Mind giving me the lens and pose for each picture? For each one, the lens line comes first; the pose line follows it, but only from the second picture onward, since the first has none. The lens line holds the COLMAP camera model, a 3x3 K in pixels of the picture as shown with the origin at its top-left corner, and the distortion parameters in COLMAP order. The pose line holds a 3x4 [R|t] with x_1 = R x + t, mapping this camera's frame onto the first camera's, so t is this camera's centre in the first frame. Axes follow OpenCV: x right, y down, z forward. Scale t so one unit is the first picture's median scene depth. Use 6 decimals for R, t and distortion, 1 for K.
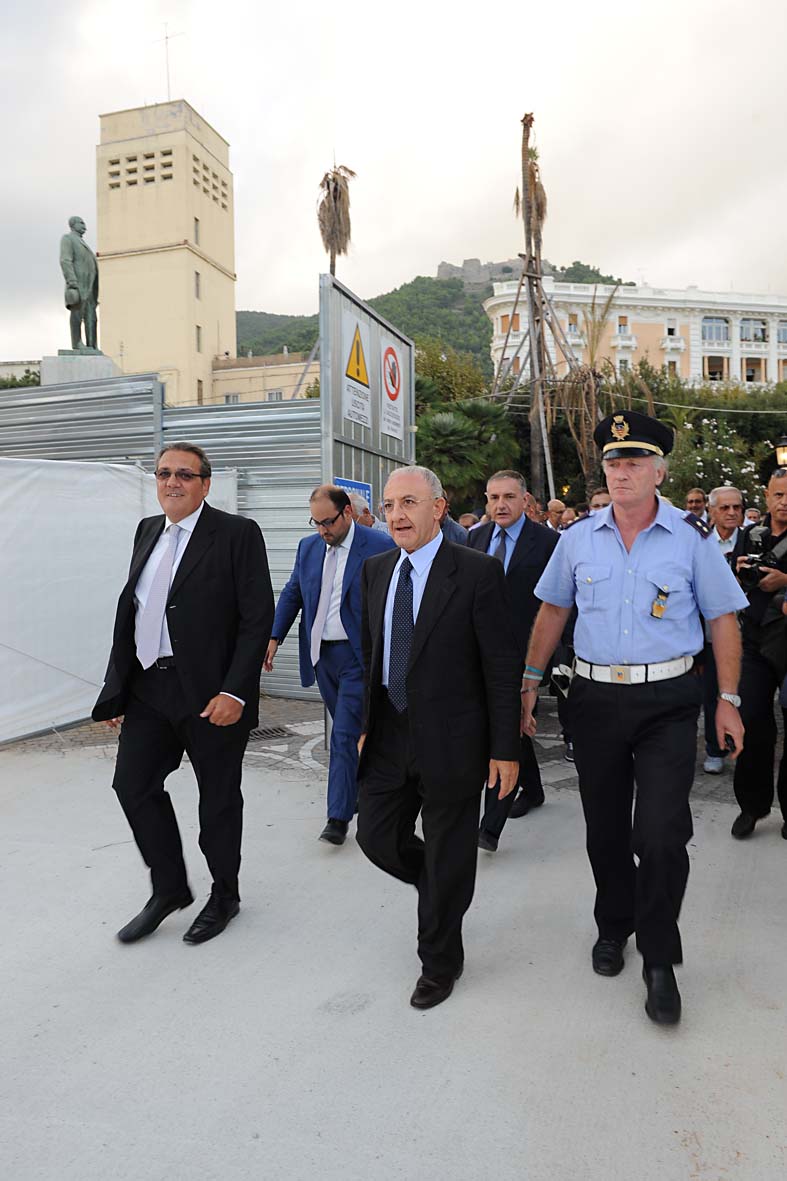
lens RADIAL K [[814.0, 0, 393.3], [0, 814.0, 589.3], [0, 0, 1]] dist [-0.001724, -0.000236]
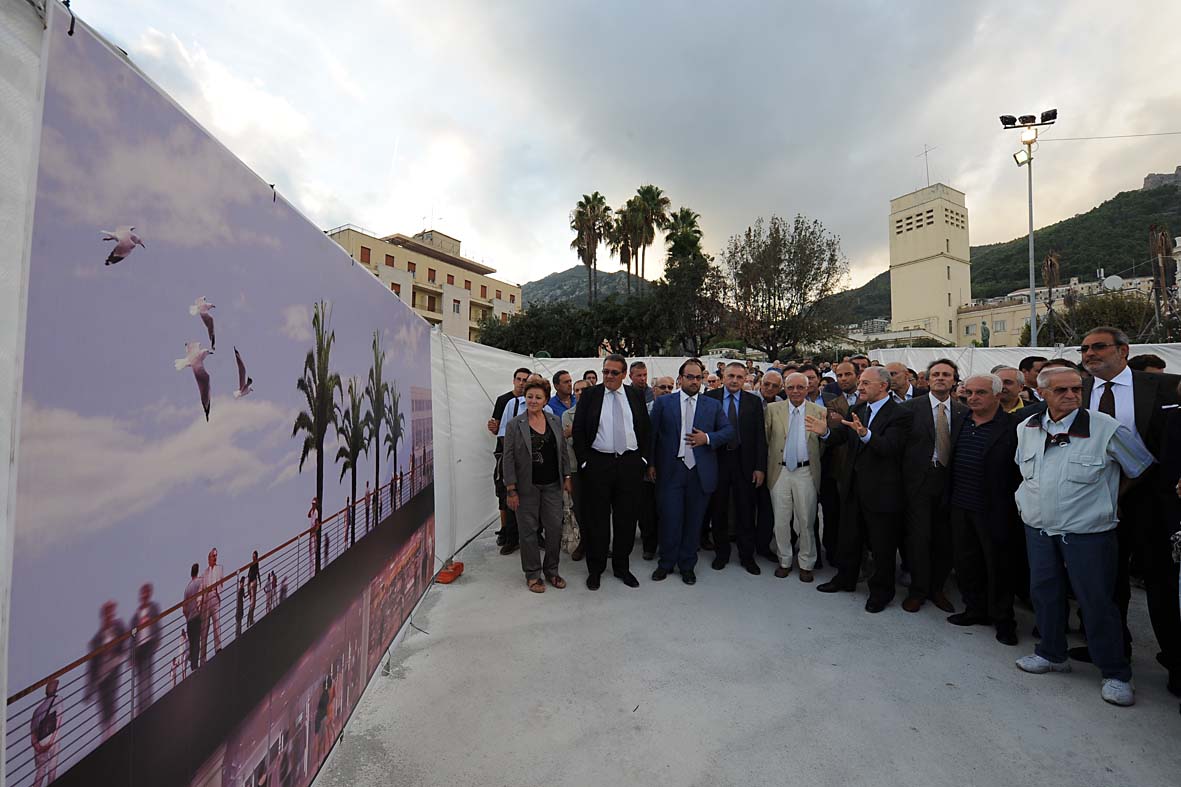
lens RADIAL K [[511.2, 0, 593.2], [0, 511.2, 388.0], [0, 0, 1]] dist [-0.002411, -0.000193]
pose [[0.709332, -0.023491, -0.704483, 0.010123], [-0.049770, 0.995281, -0.083301, 0.043650], [0.703115, 0.094150, 0.704815, -0.422424]]
